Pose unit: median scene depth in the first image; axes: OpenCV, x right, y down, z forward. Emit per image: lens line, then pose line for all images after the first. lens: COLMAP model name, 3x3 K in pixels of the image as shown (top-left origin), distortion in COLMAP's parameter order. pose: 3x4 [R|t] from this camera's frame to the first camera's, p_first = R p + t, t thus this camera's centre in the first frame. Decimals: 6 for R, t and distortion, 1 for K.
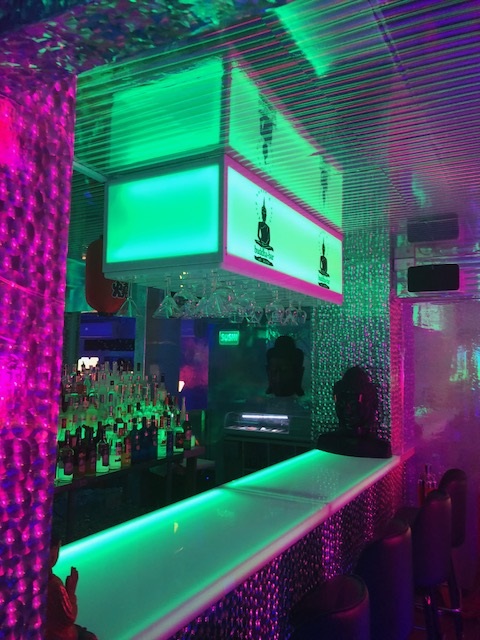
lens RADIAL K [[522.2, 0, 241.5], [0, 522.2, 300.4], [0, 0, 1]] dist [0.007212, 0.003414]
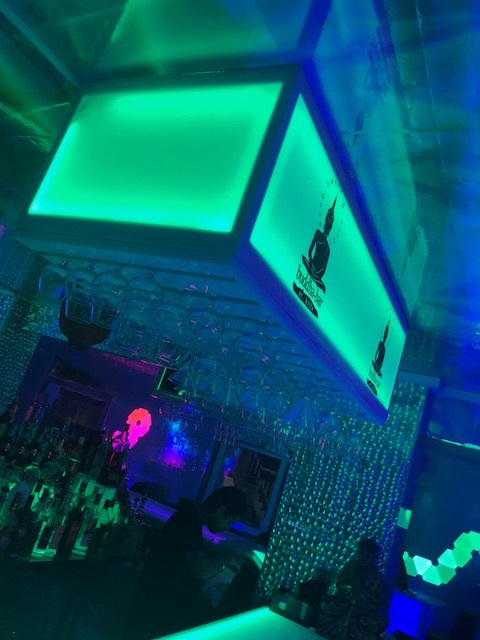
lens RADIAL K [[562.9, 0, 240.0], [0, 562.9, 320.0], [0, 0, 1]] dist [-0.001109, 0.002411]
pose [[0.956385, 0.290073, -0.034422, 0.003117], [-0.292075, 0.947819, -0.127796, 0.040793], [-0.004444, 0.132276, 0.991203, 0.424208]]
